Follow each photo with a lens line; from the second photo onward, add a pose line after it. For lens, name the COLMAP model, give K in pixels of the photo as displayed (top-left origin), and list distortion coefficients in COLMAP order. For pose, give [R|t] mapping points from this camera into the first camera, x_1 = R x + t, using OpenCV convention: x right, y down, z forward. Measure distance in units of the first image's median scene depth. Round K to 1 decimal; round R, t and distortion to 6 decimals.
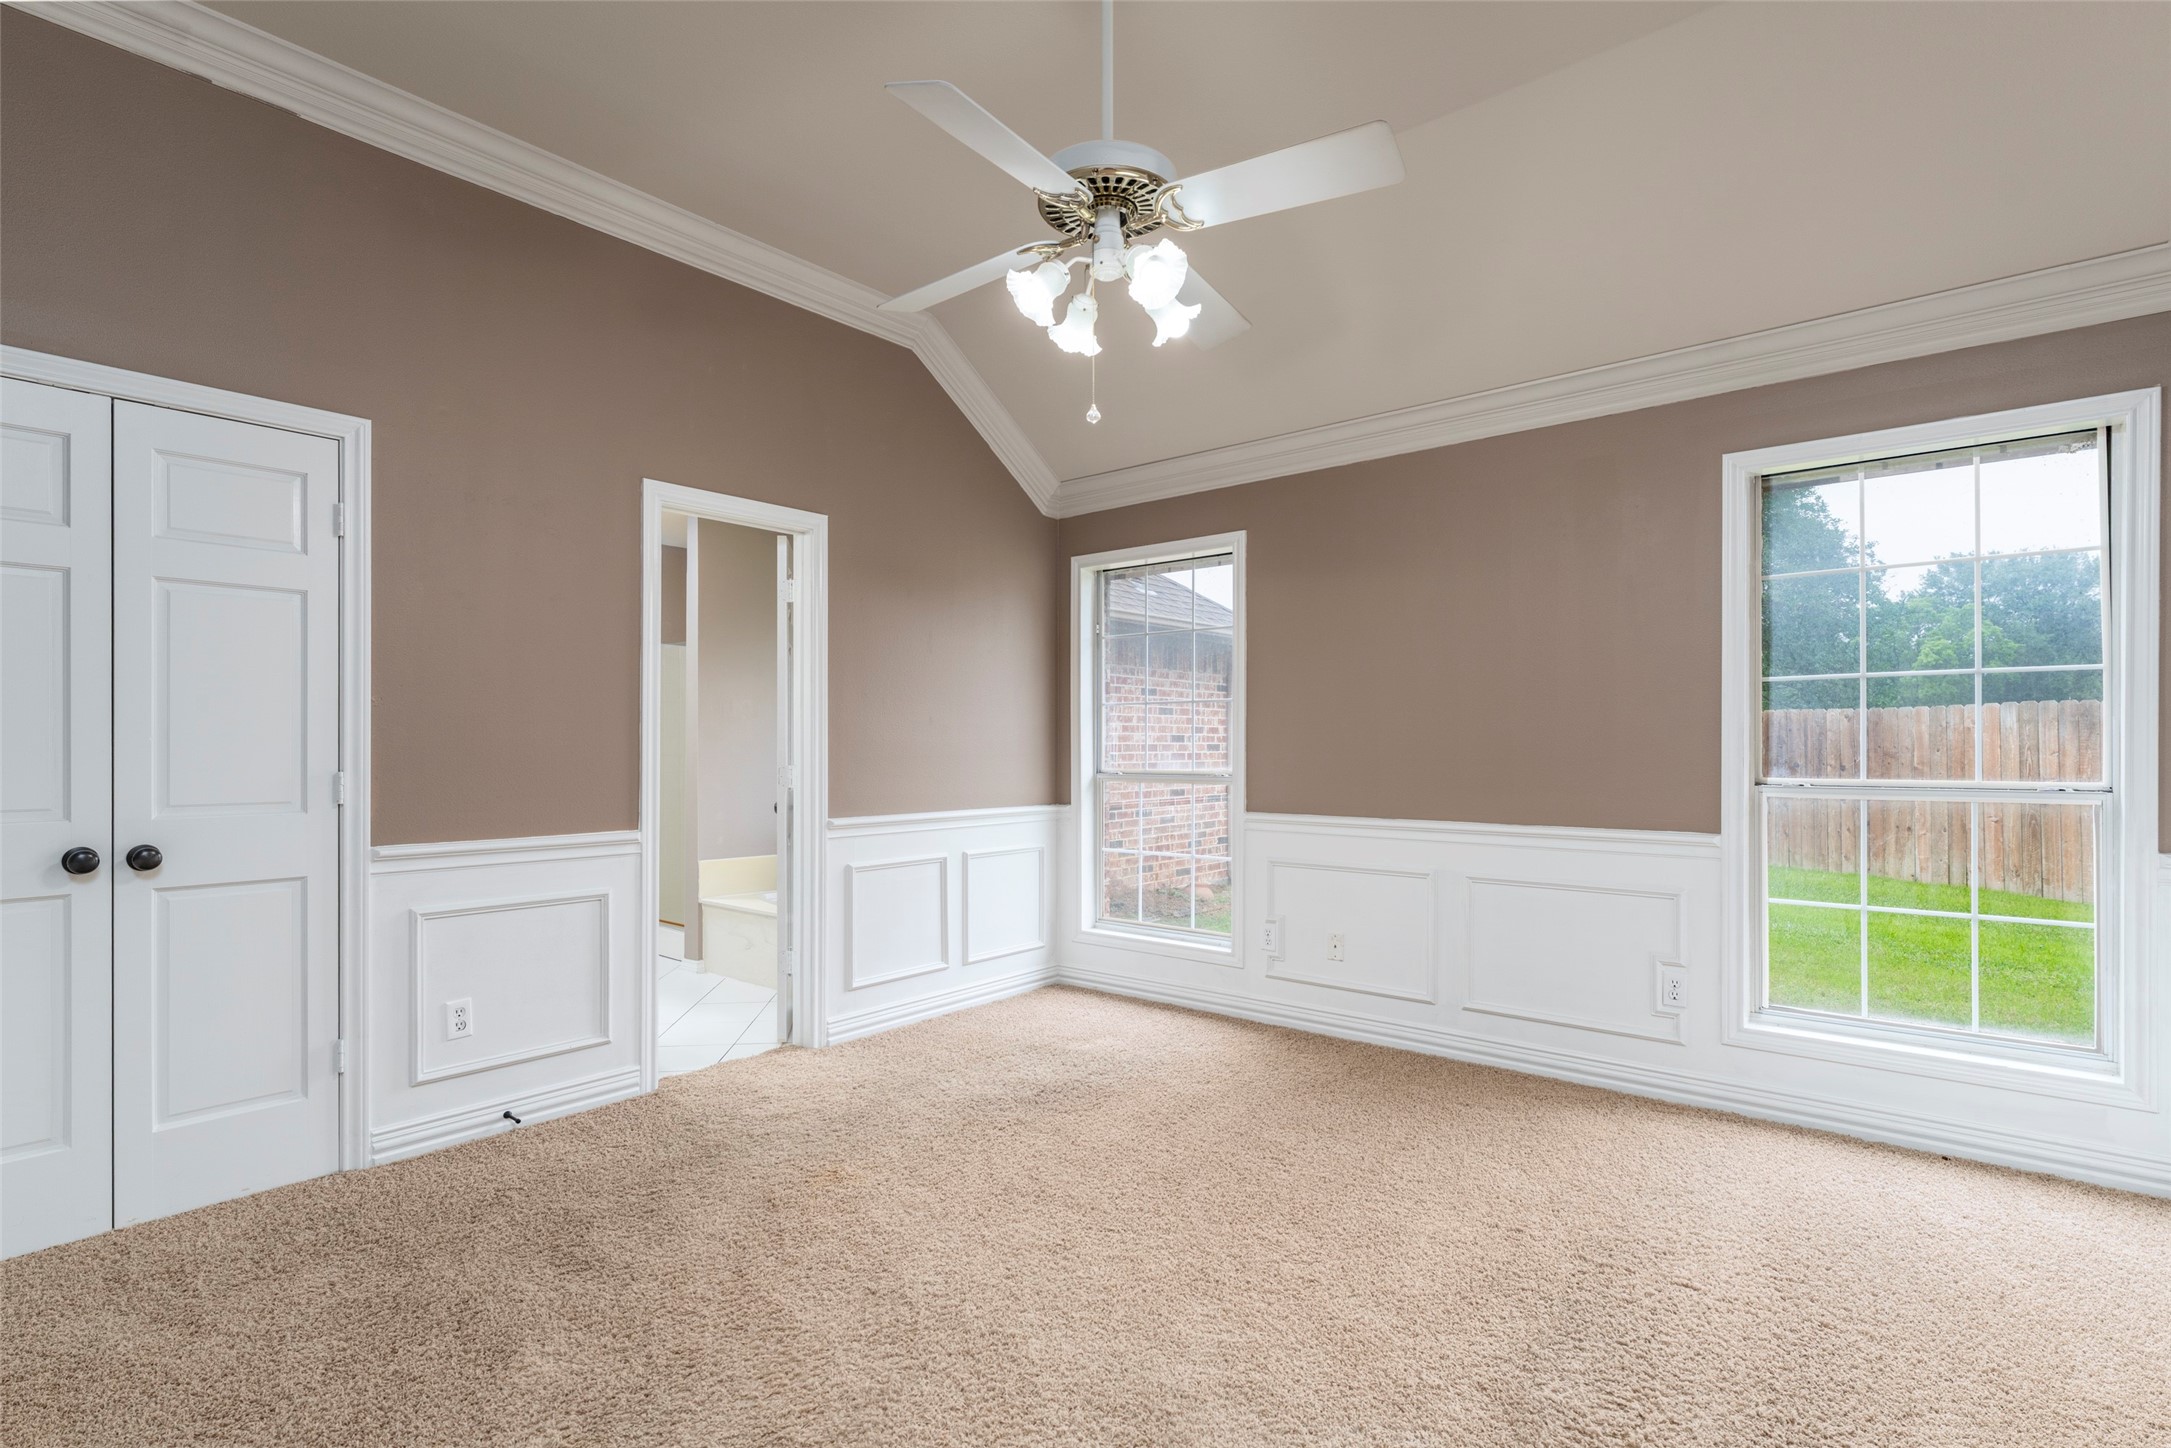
lens RADIAL K [[1031.9, 0, 1079.1], [0, 1031.9, 742.5], [0, 0, 1]] dist [-0.001580, -0.000525]
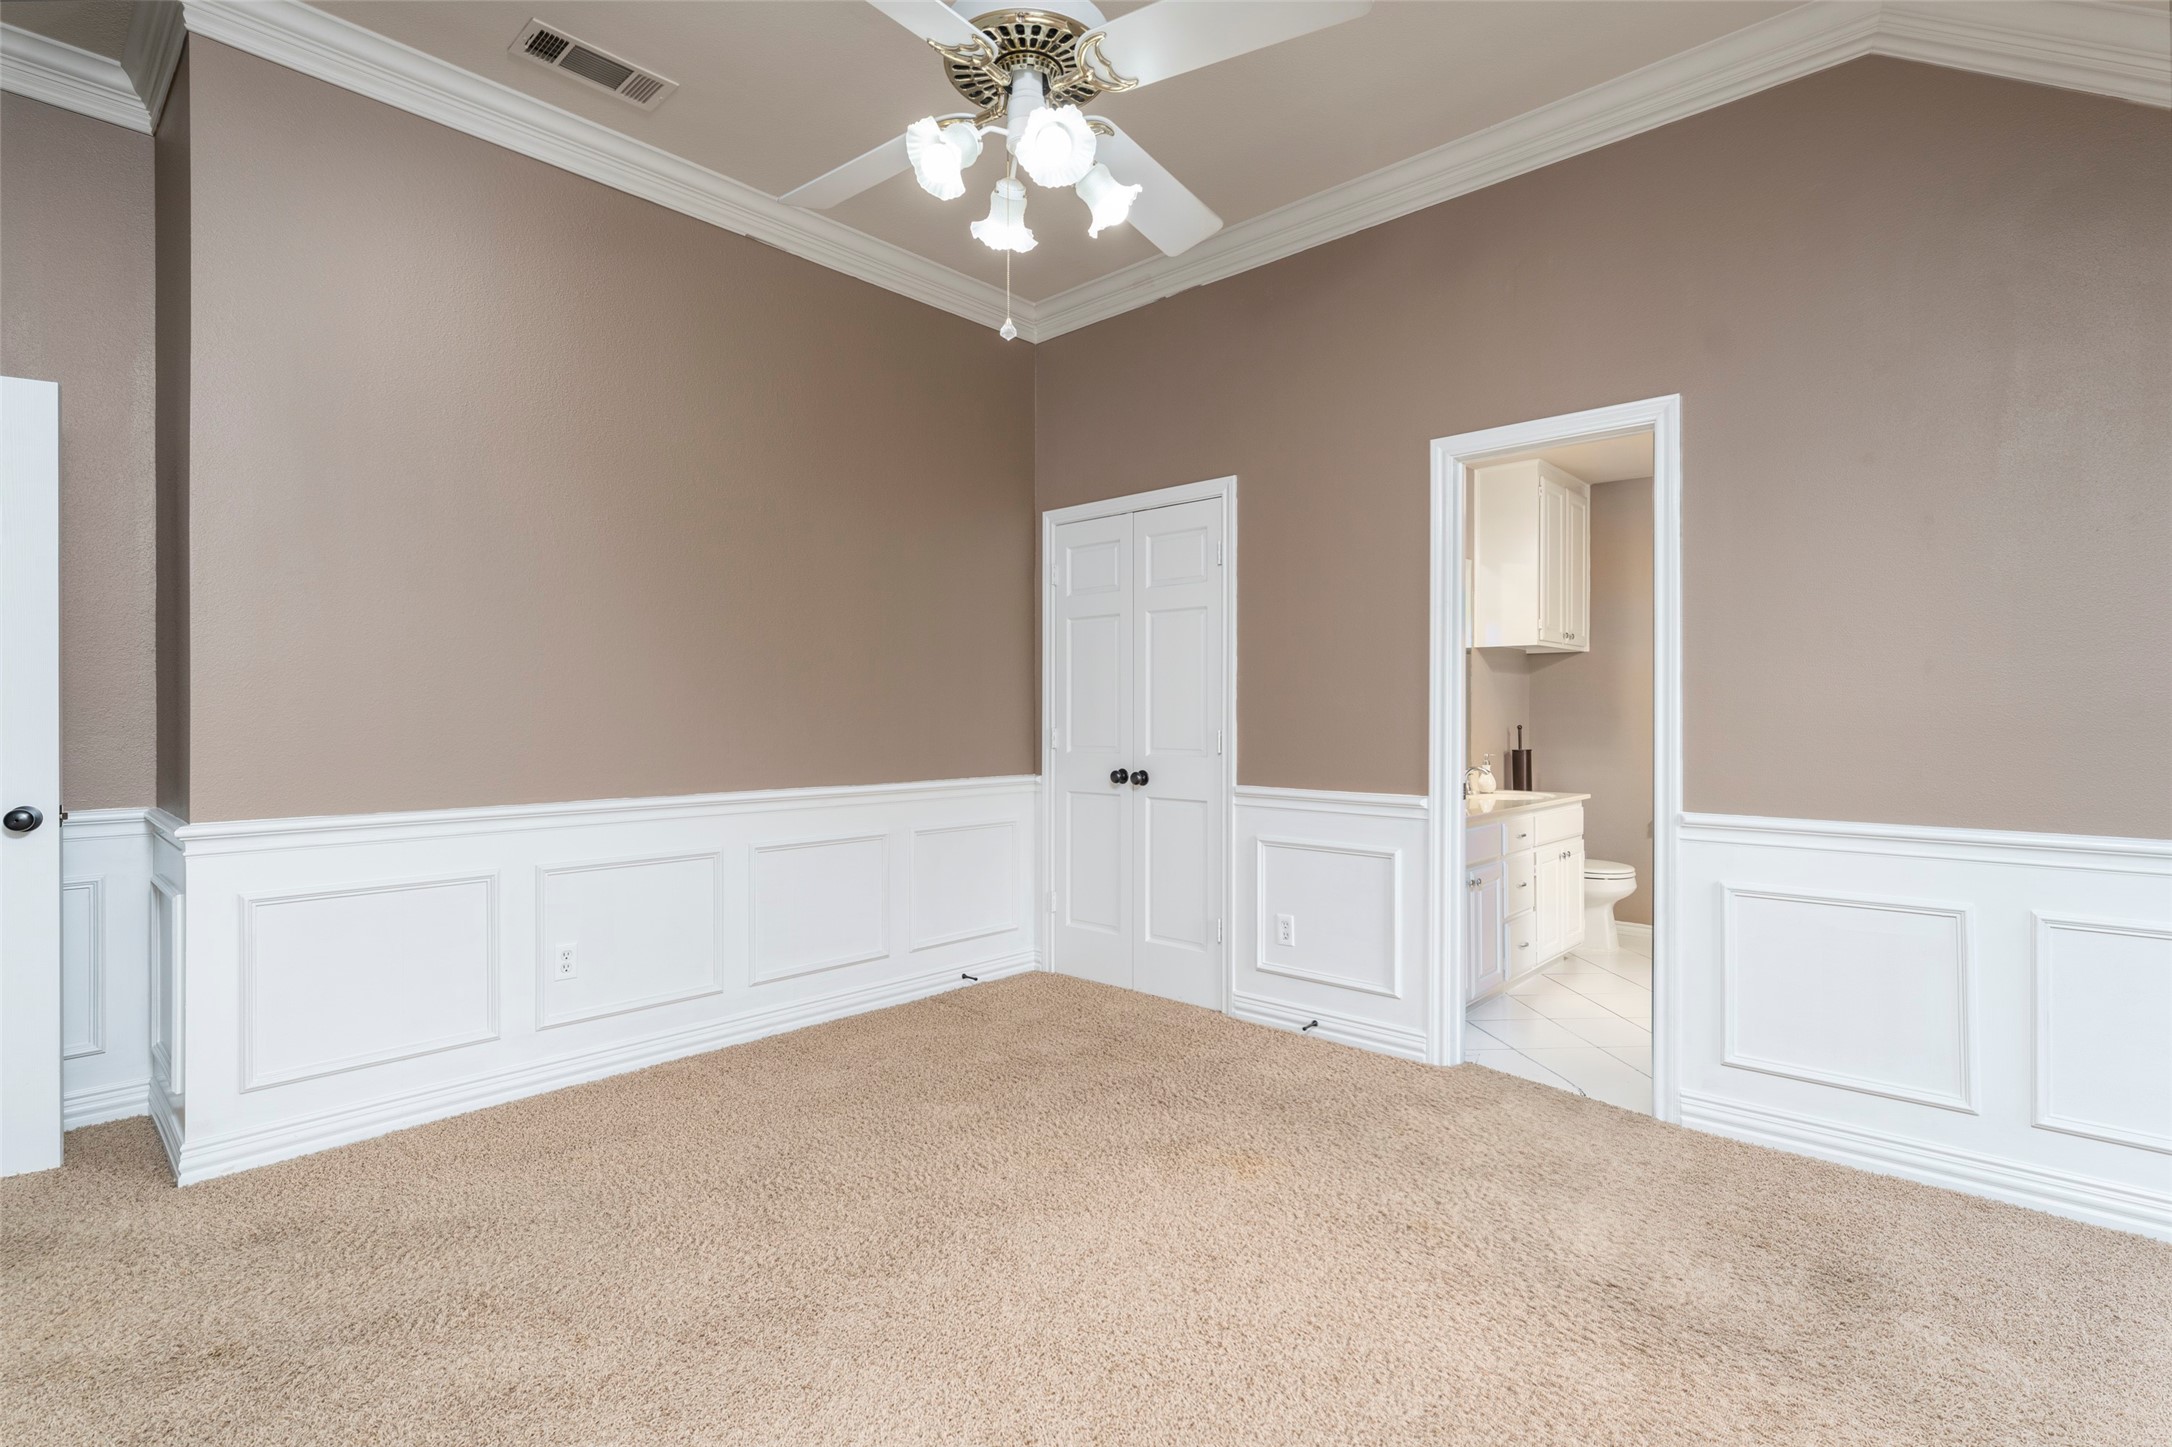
lens RADIAL K [[1032.4, 0, 1080.5], [0, 1032.4, 711.4], [0, 0, 1]] dist [-0.001580, -0.000525]
pose [[-0.053923, -0.005593, -0.998529, 0.664078], [0.001361, 0.999983, -0.005675, 0.009990], [0.998544, -0.001665, -0.053915, 0.823567]]
